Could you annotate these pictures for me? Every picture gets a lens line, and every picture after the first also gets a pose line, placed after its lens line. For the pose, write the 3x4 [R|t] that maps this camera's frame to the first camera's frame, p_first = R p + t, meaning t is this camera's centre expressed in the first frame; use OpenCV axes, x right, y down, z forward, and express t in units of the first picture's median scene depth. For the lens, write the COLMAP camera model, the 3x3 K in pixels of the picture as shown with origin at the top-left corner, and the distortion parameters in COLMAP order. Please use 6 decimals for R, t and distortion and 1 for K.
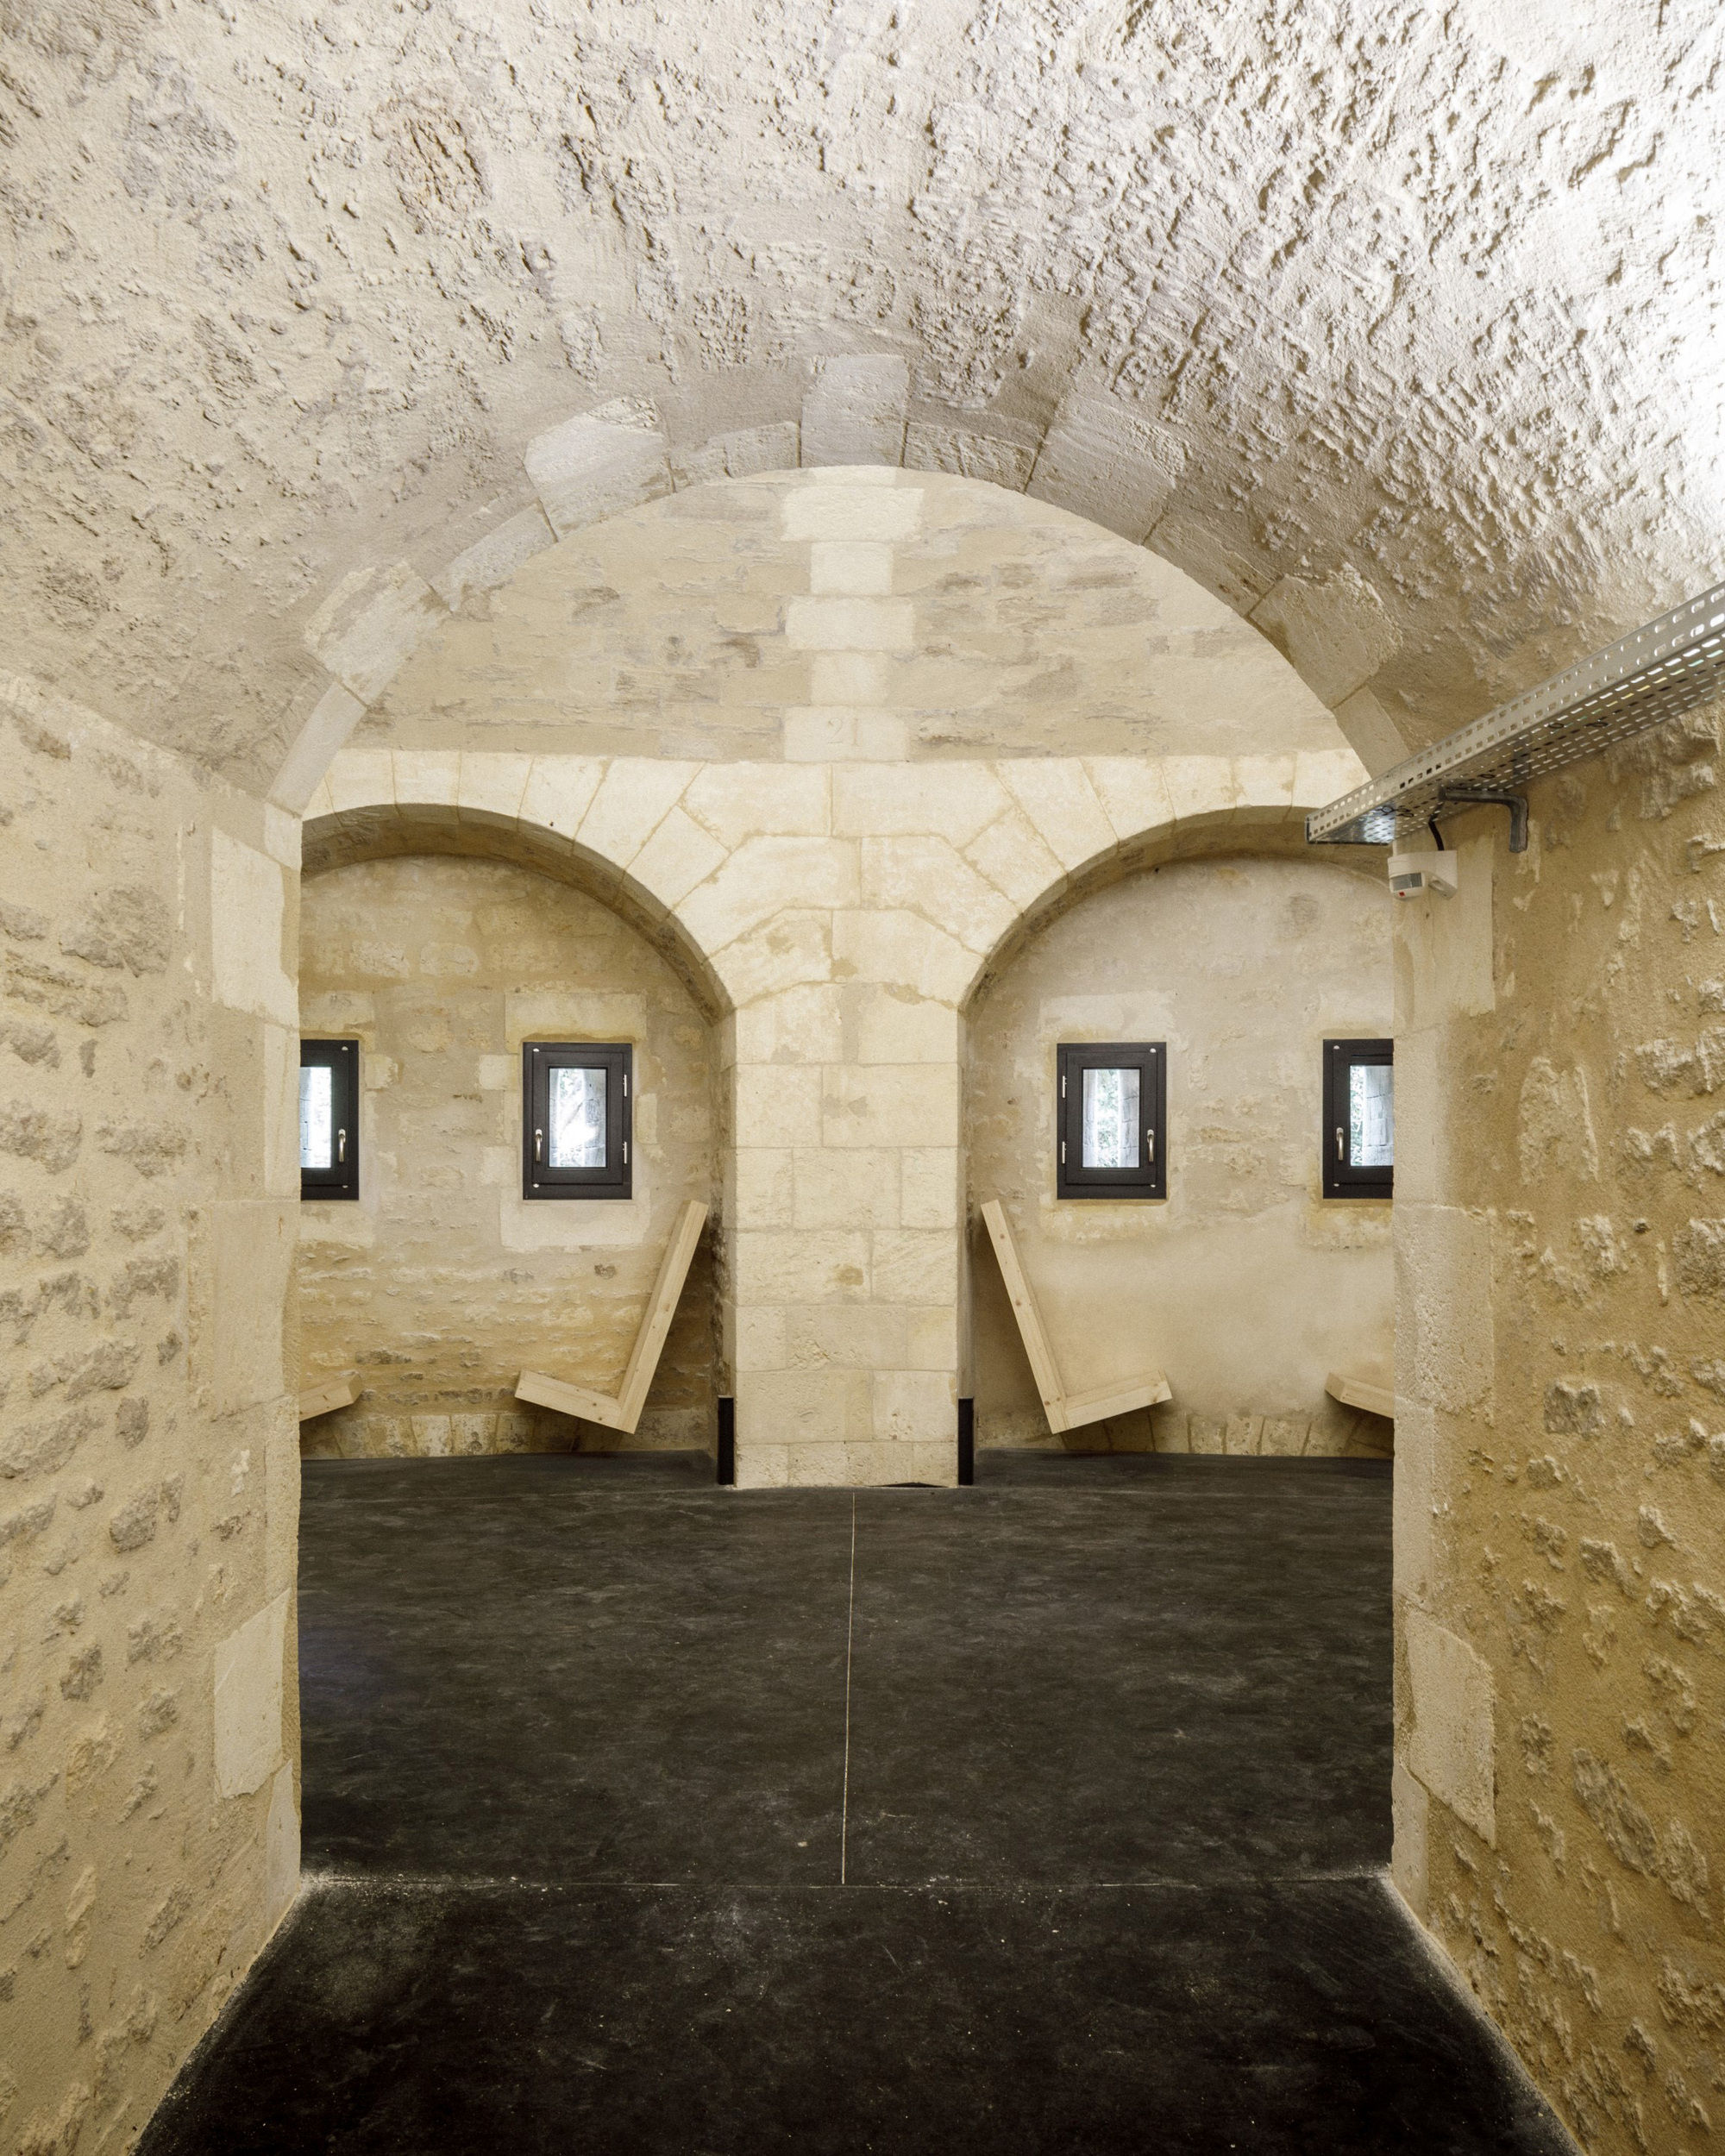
lens RADIAL K [[1765.1, 0, 820.8], [0, 1765.1, 1151.2], [0, 0, 1]] dist [-0.008671, 0.000481]
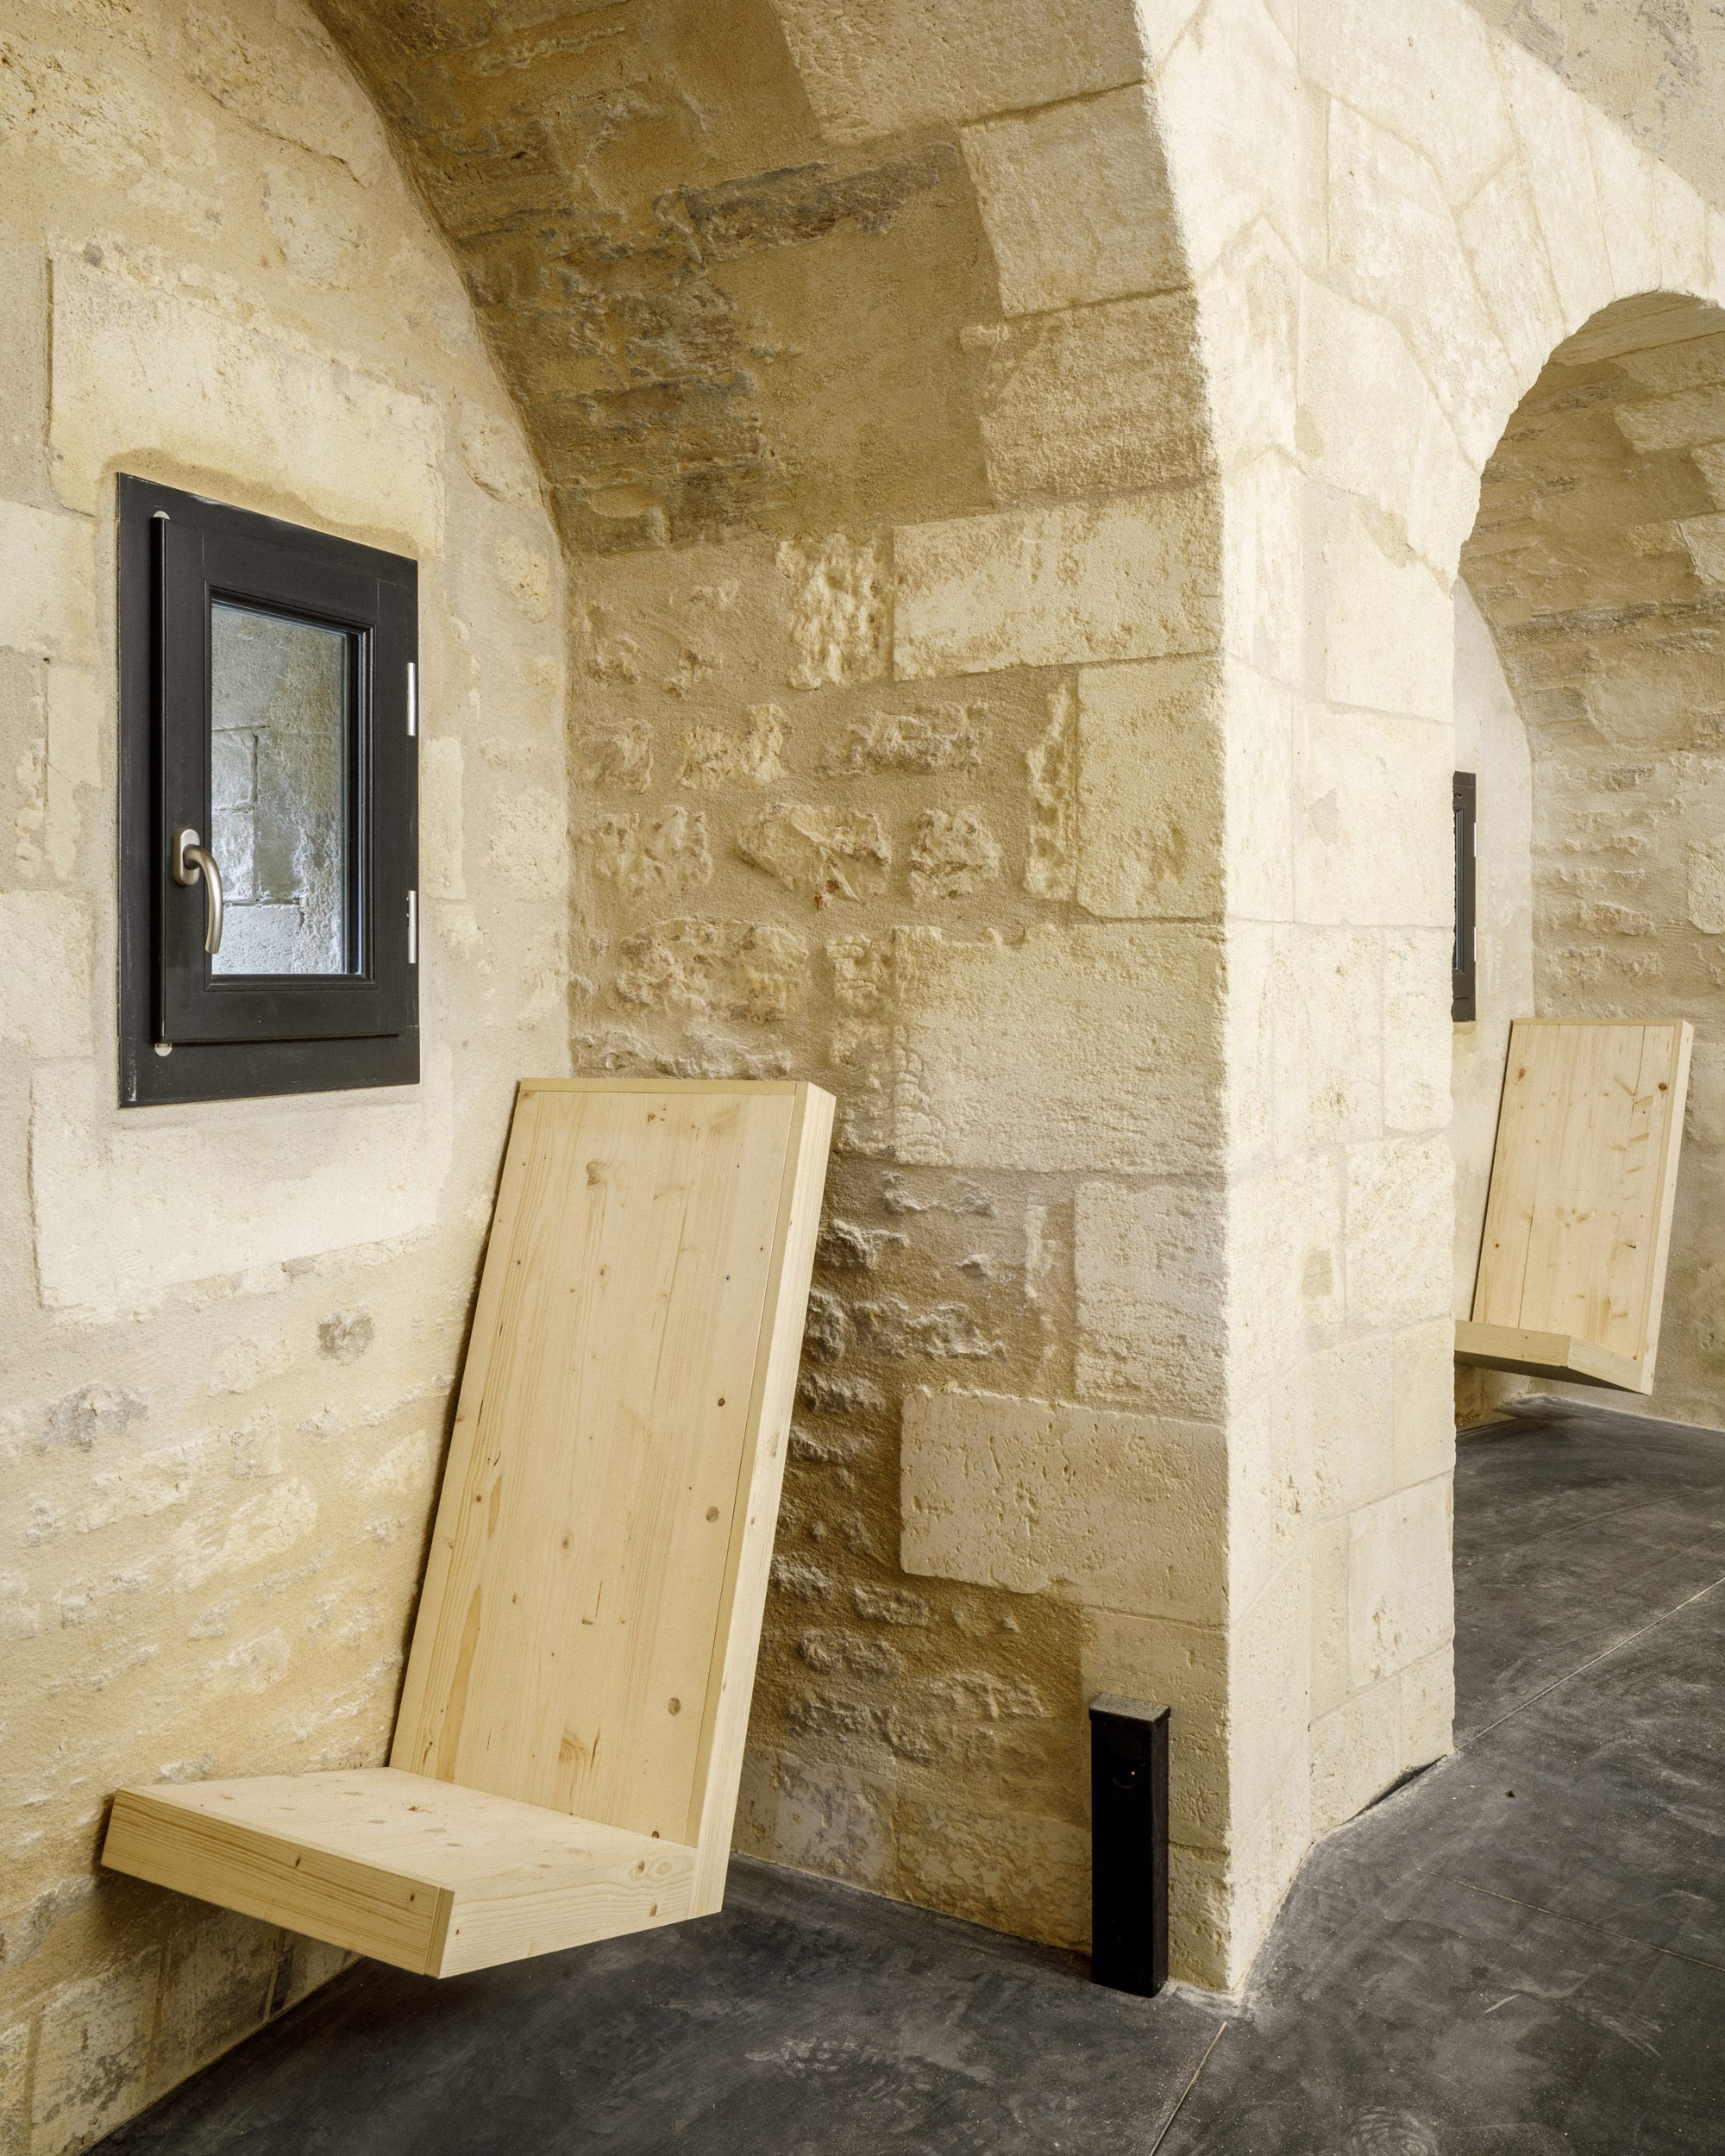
lens RADIAL K [[1765.1, 0, 773.9], [0, 1765.1, 975.0], [0, 0, 1]] dist [-0.008671, 0.000481]
pose [[0.614567, -0.000919, 0.788864, -0.312205], [-0.011077, 0.999891, 0.009794, 0.005415], [-0.788786, -0.014758, 0.614490, 0.785853]]
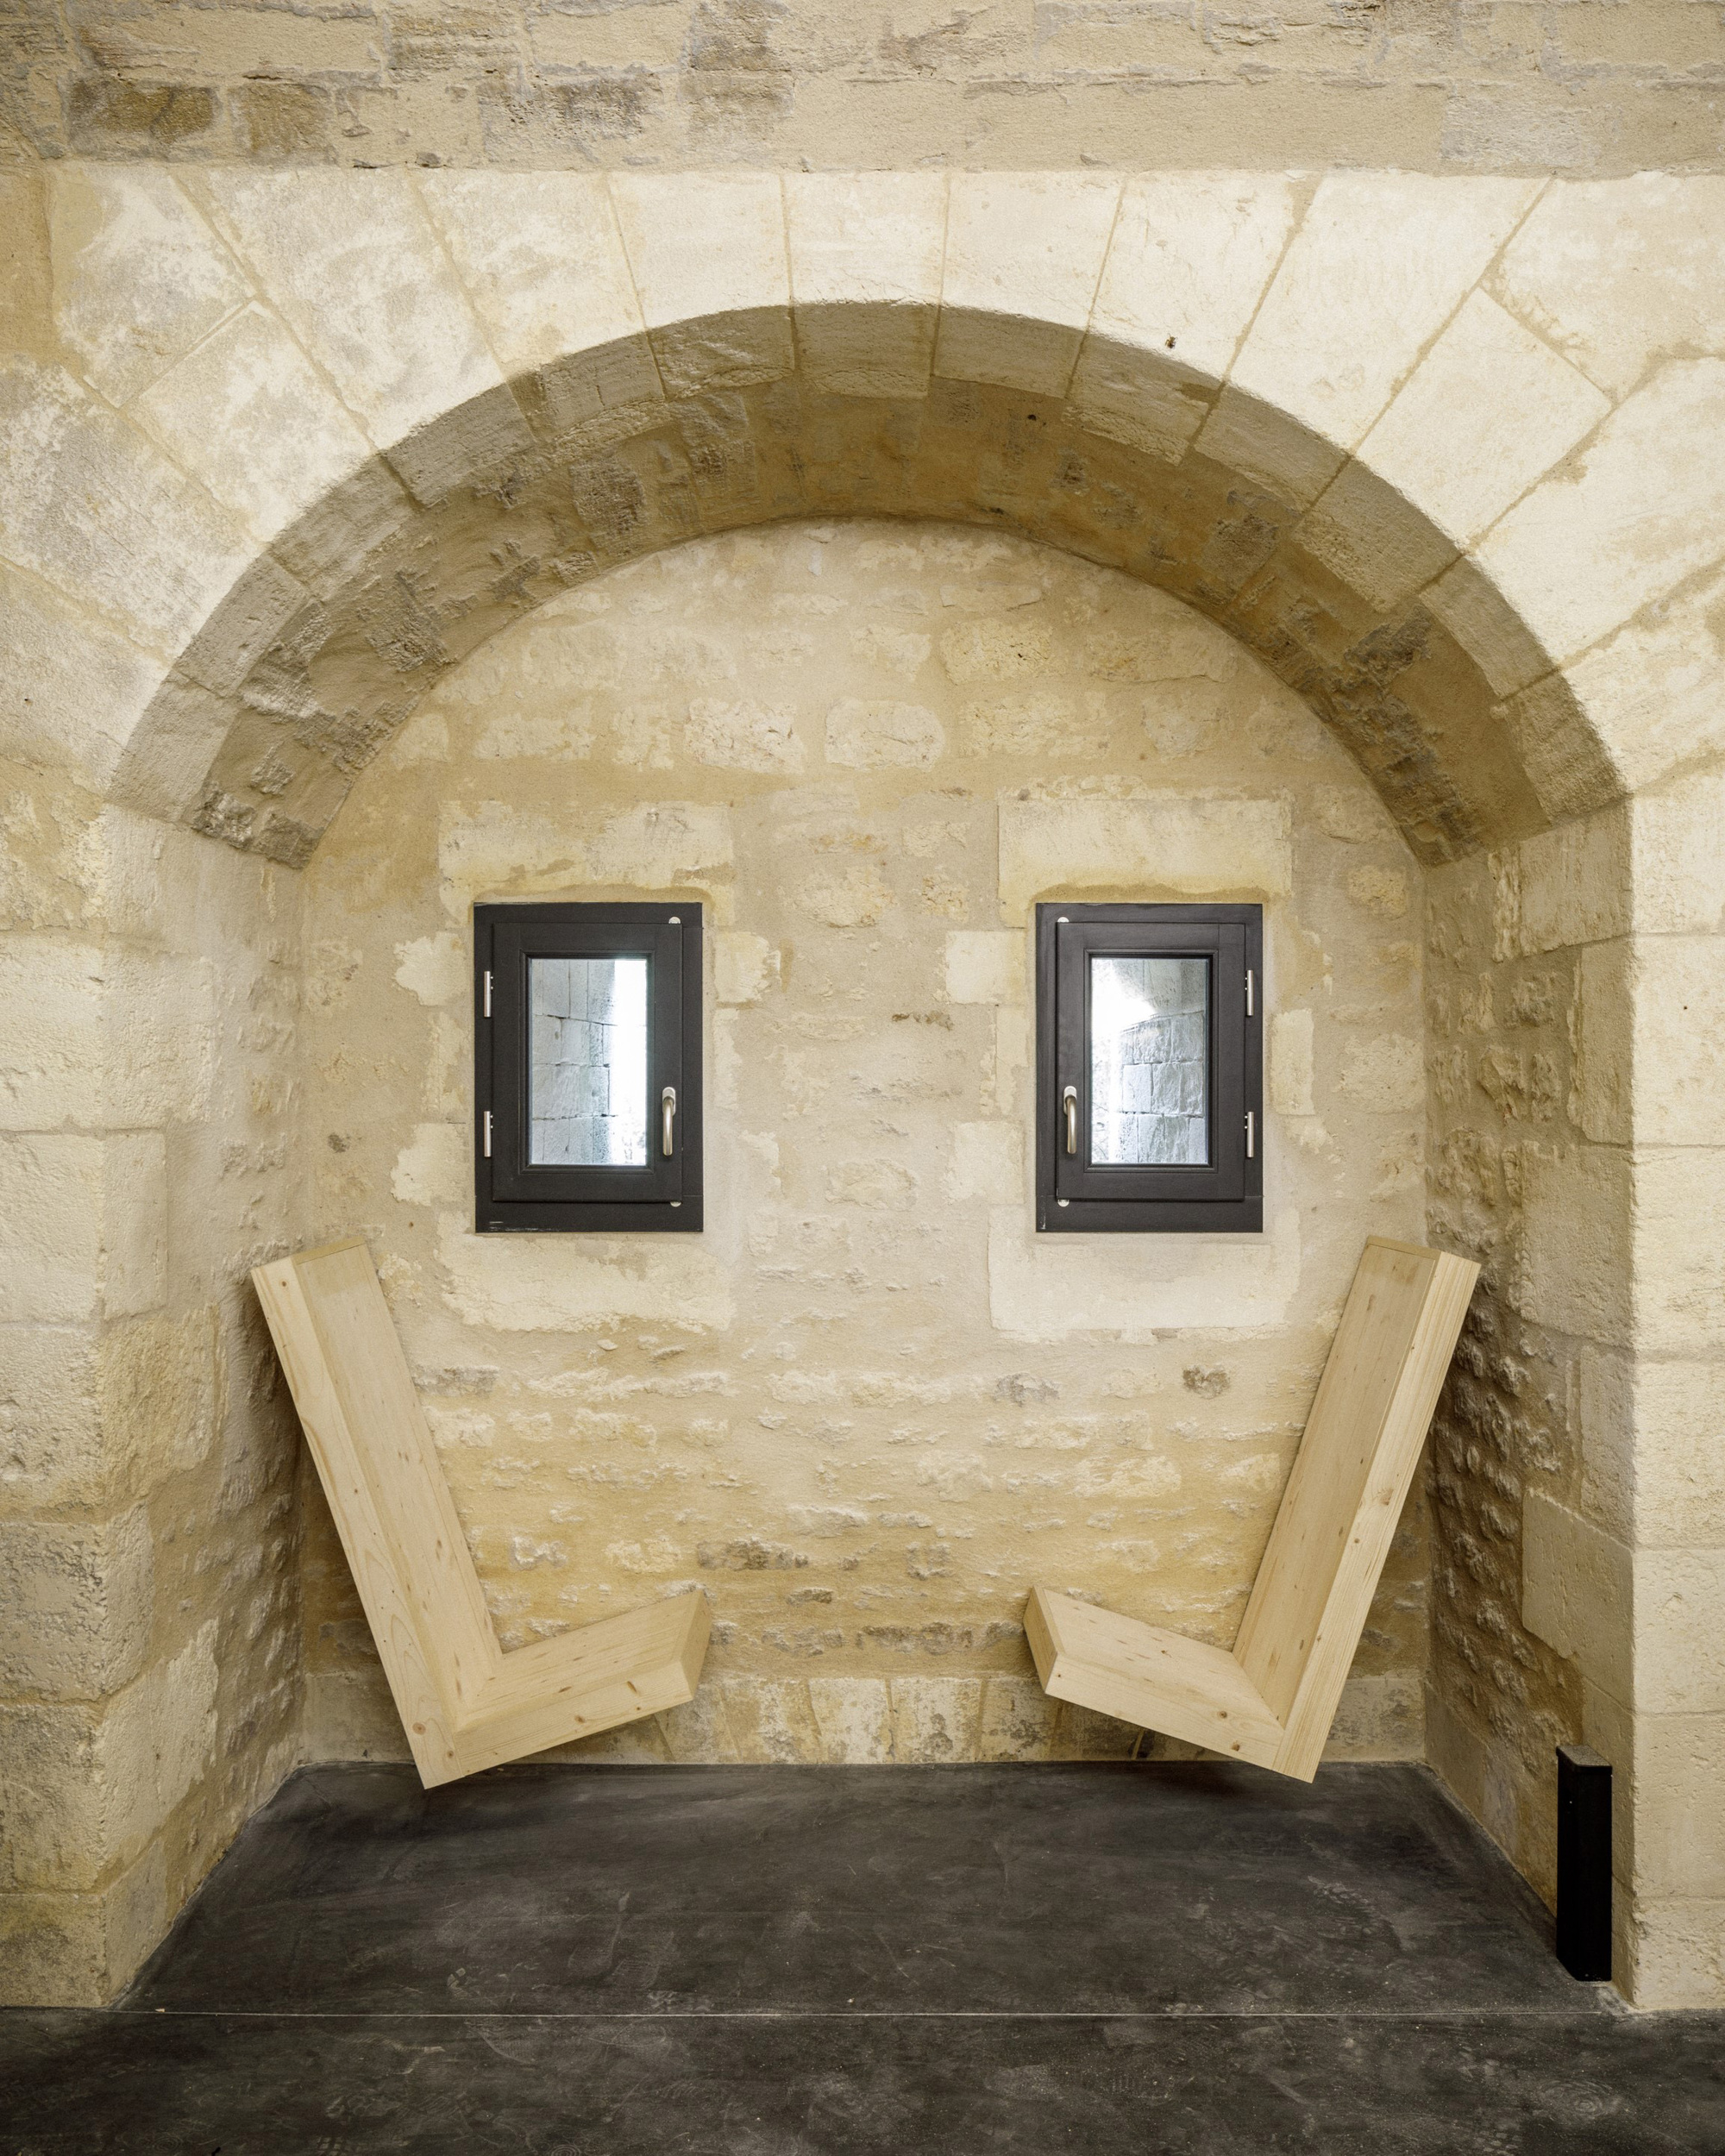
lens RADIAL K [[1765.1, 0, 869.7], [0, 1765.1, 1072.6], [0, 0, 1]] dist [-0.008671, 0.000481]
pose [[0.987494, 0.000181, -0.157656, -0.139691], [0.000657, 0.999986, 0.005259, -0.018640], [0.157655, -0.005297, 0.987480, 0.526690]]
